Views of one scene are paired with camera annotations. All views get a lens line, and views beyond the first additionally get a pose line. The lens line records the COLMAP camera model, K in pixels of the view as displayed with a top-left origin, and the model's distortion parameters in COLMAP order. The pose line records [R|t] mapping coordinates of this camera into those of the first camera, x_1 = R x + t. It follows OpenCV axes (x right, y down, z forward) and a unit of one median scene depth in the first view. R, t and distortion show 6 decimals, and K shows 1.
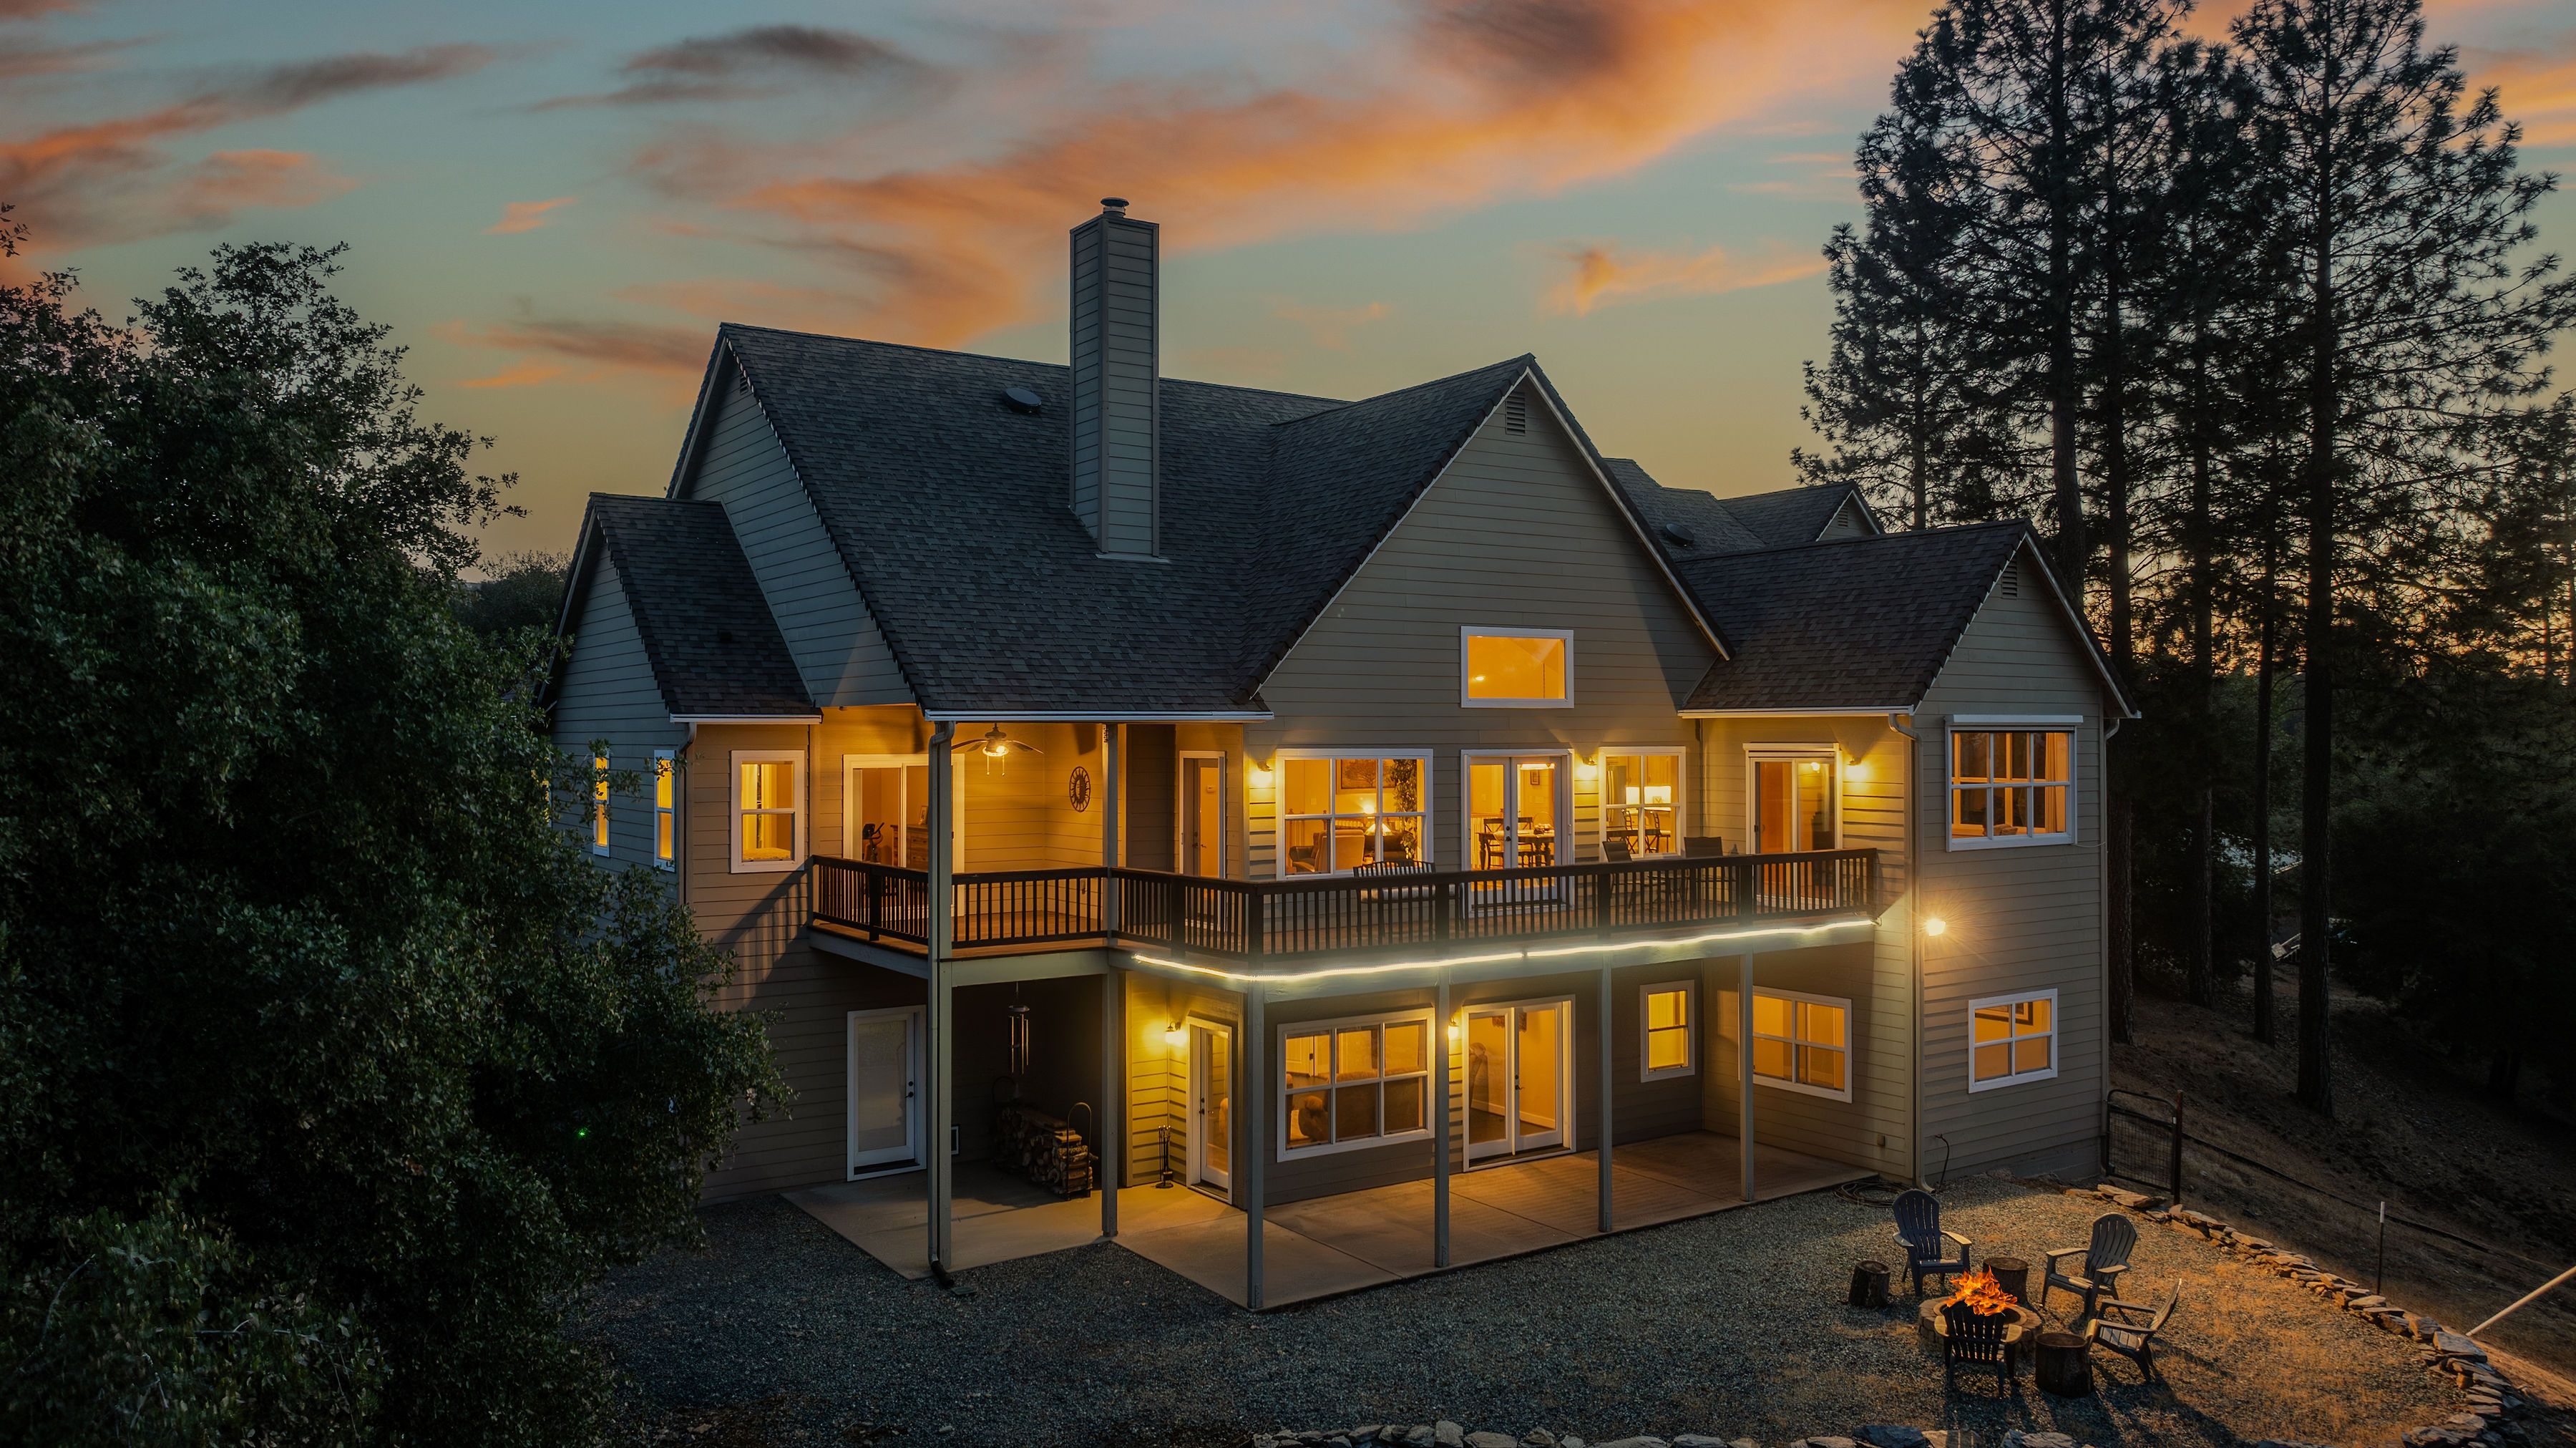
lens RADIAL K [[1823.1, 0, 1288.0], [0, 1823.1, 724.0], [0, 0, 1]] dist [-0.004772, 0.003591]
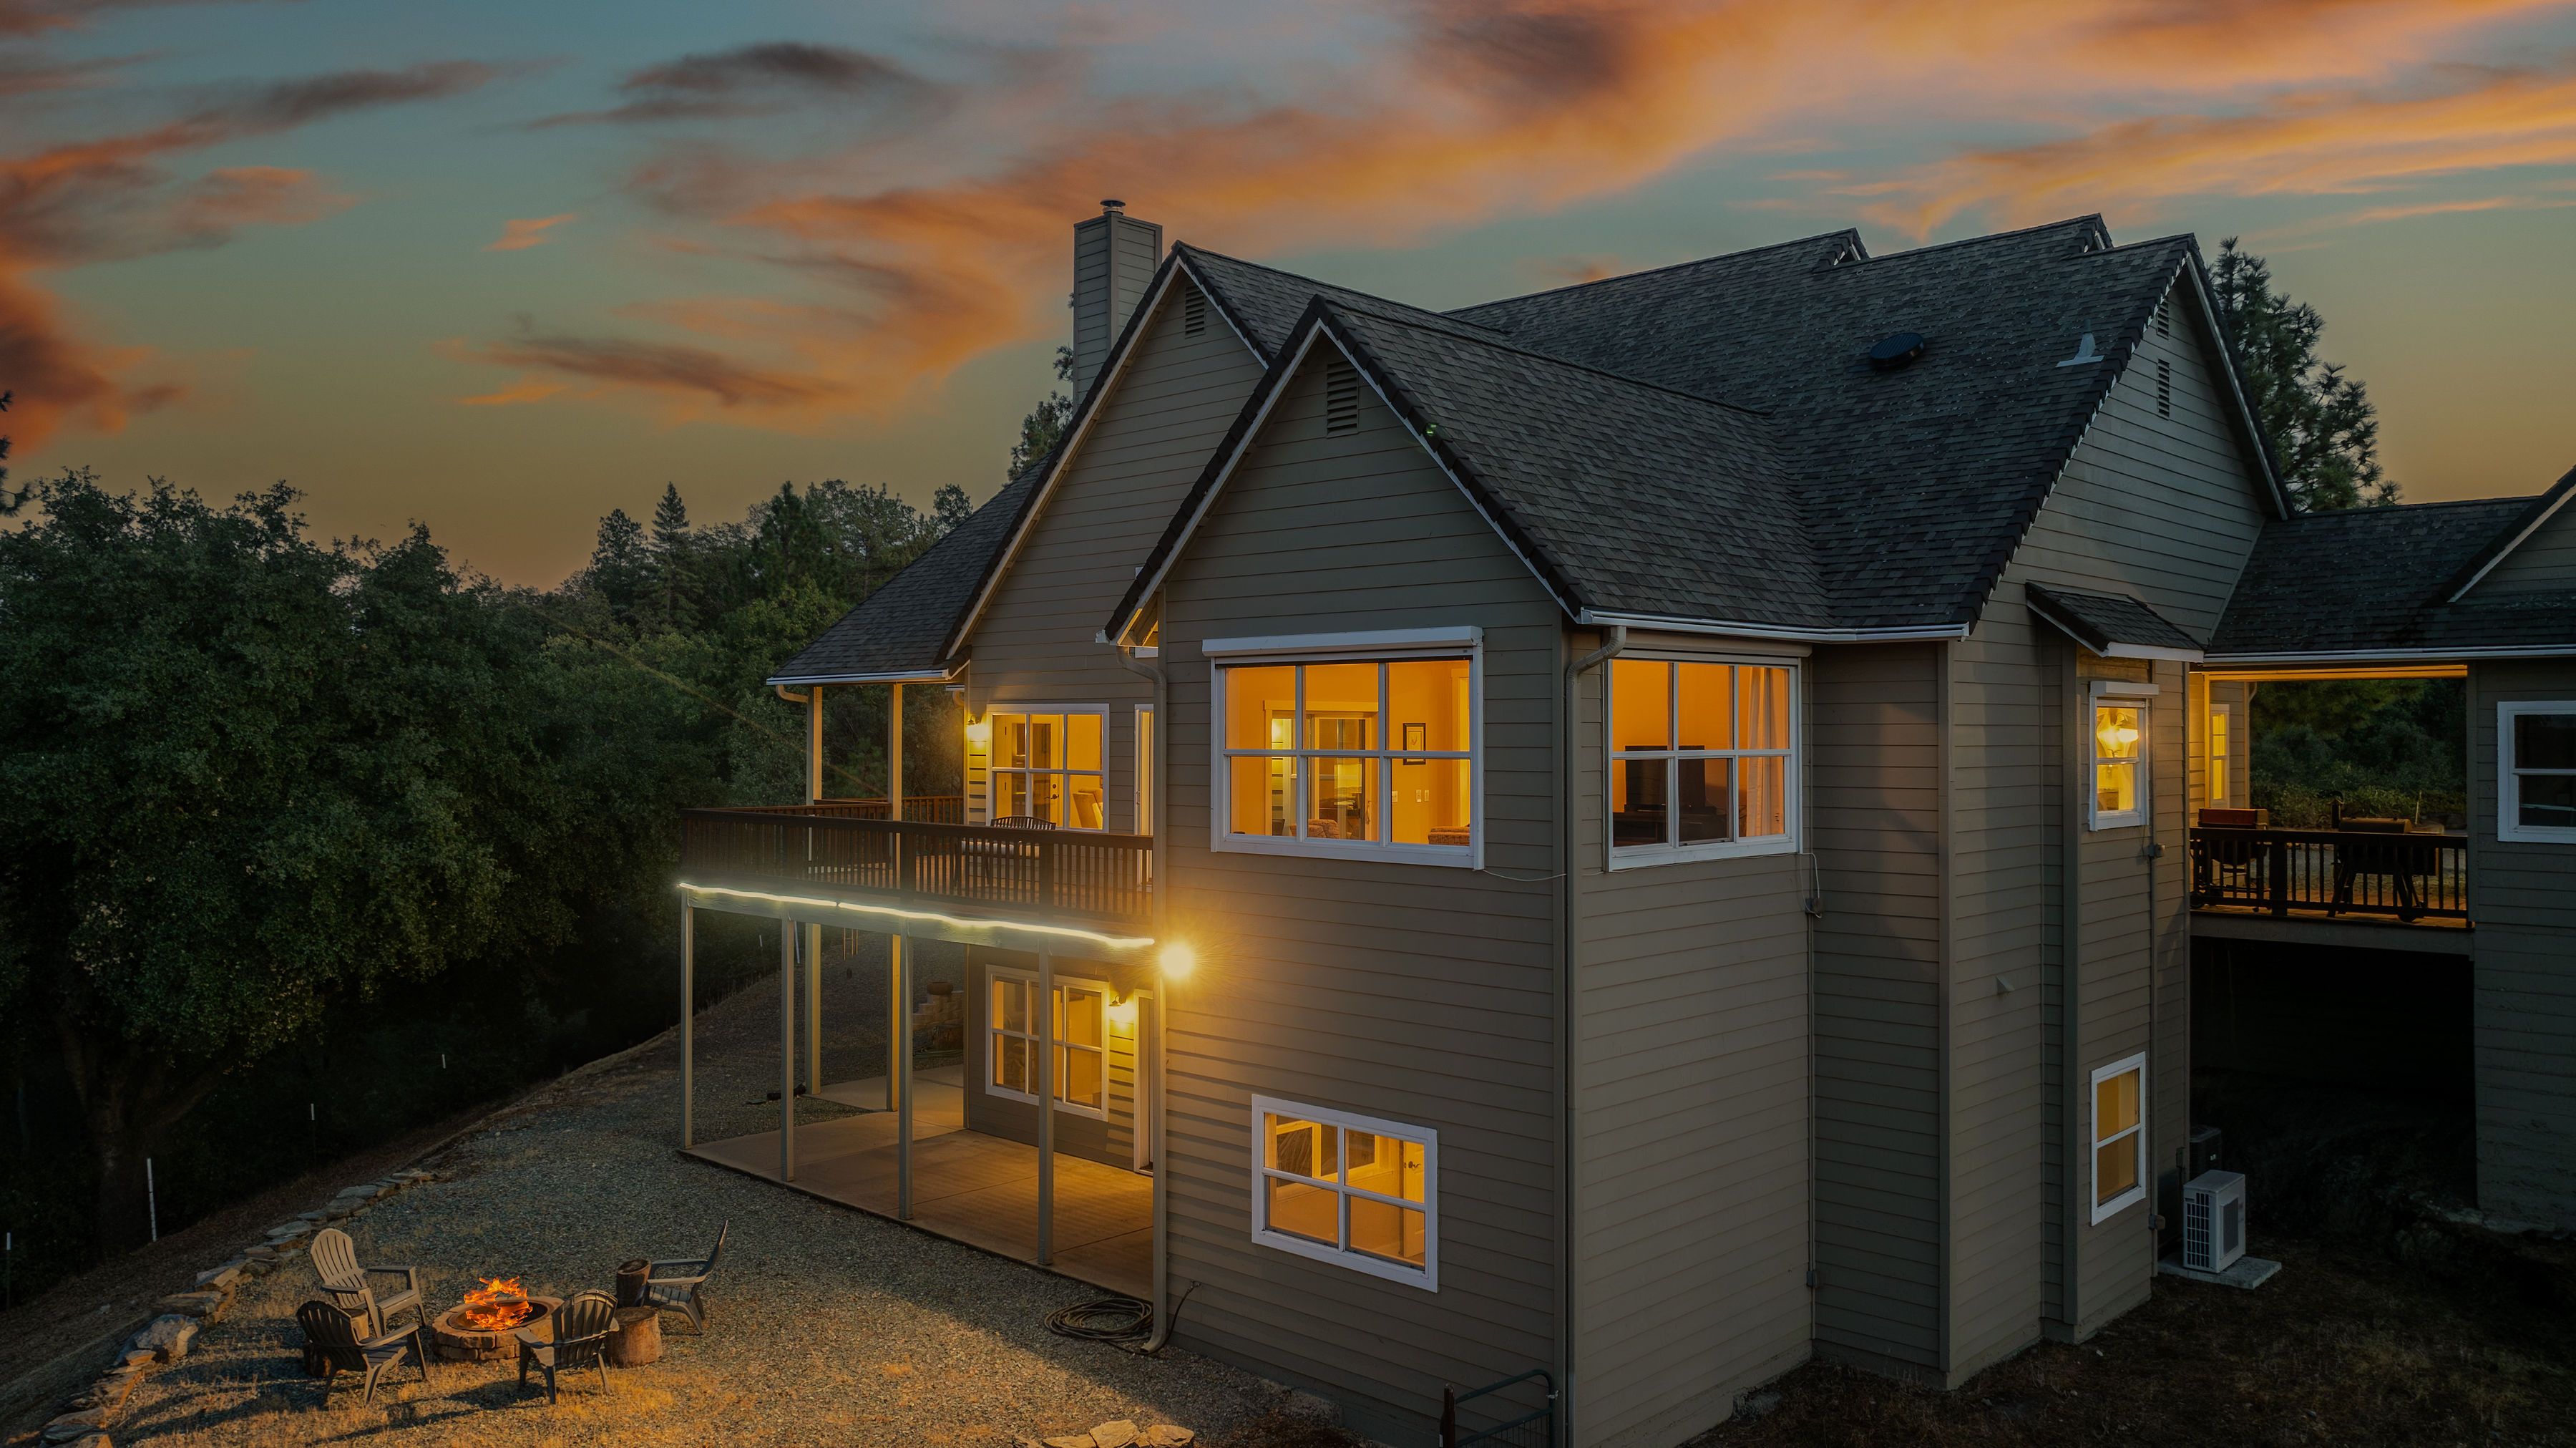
lens RADIAL K [[1814.0, 0, 1291.1], [0, 1814.0, 733.6], [0, 0, 1]] dist [-0.071177, 0.098619]
pose [[0.214636, 0.003884, -0.976686, 0.983132], [0.004200, 0.999979, 0.004900, 0.024941], [0.976685, -0.005153, 0.214615, 0.882256]]
